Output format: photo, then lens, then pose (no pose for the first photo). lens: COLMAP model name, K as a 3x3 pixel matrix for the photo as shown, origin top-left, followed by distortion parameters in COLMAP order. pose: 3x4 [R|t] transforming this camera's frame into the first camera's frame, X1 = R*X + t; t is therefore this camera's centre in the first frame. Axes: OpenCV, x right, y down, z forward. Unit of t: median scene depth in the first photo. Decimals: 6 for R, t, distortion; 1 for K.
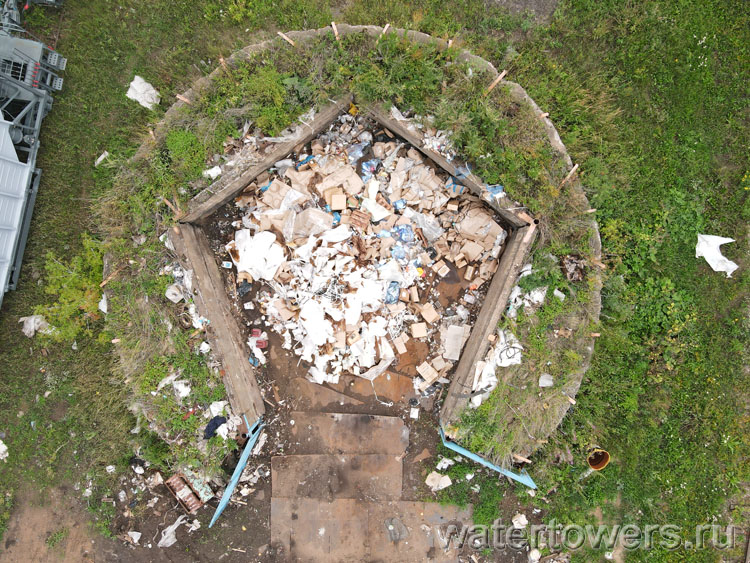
lens RADIAL K [[582.2, 0, 375.0], [0, 582.2, 281.5], [0, 0, 1]] dist [0.005771, 0.009535]
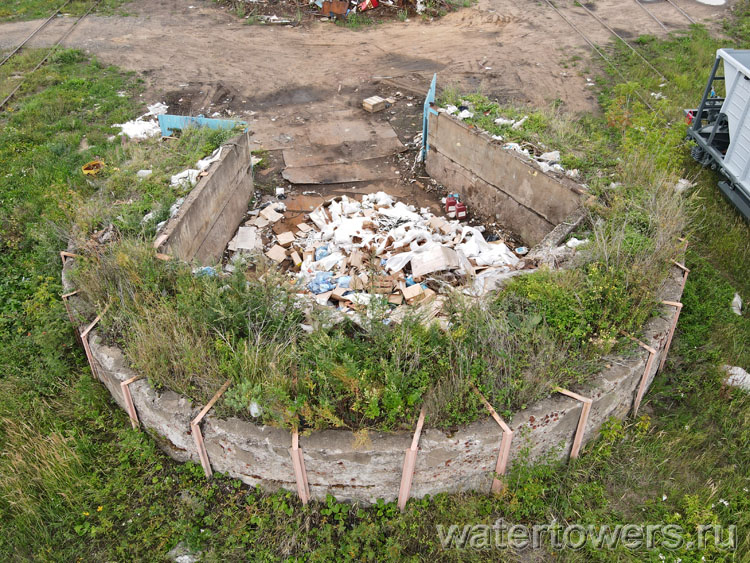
lens RADIAL K [[582.2, 0, 375.0], [0, 582.2, 281.5], [0, 0, 1]] dist [0.005771, 0.009535]
pose [[-0.968950, 0.193925, -0.153393, 0.093192], [-0.243389, -0.638752, 0.729903, -0.633075], [0.043566, 0.744573, 0.666118, 0.463549]]
